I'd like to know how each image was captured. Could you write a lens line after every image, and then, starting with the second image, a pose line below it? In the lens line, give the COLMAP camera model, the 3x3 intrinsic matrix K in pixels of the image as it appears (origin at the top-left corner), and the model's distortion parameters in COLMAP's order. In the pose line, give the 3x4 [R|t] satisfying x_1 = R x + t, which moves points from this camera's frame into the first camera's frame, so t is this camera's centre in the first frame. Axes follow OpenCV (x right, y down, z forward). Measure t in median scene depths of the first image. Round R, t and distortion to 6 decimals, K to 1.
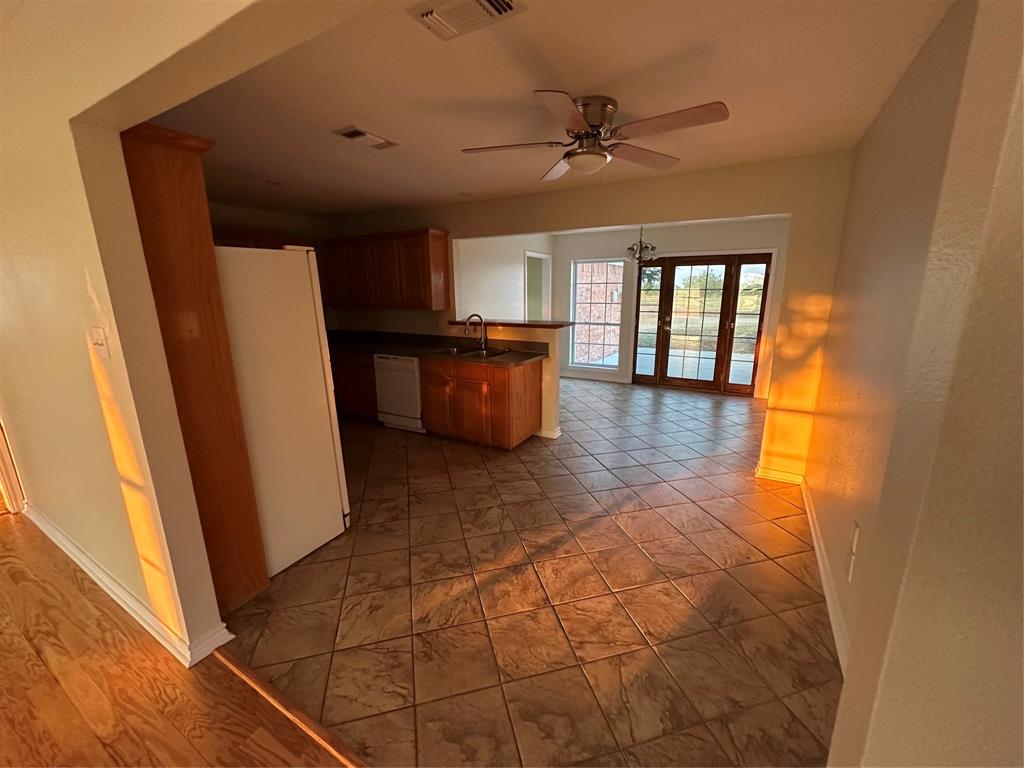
lens RADIAL K [[411.0, 0, 513.2], [0, 411.0, 384.8], [0, 0, 1]] dist [0.000036, 0.000296]
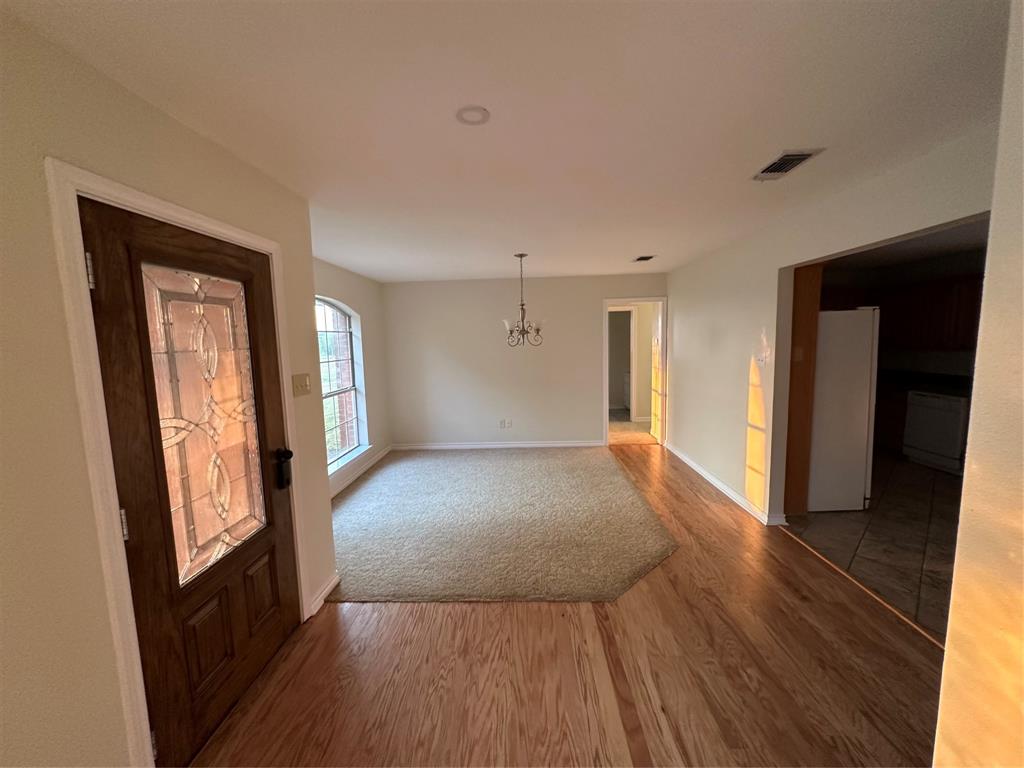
lens RADIAL K [[411.0, 0, 510.8], [0, 411.0, 383.8], [0, 0, 1]] dist [0.000036, 0.000296]
pose [[0.472434, 0.100104, -0.875663, 0.205120], [-0.183656, 0.982901, 0.013278, 0.158863], [0.862019, 0.154547, 0.482740, -0.792511]]
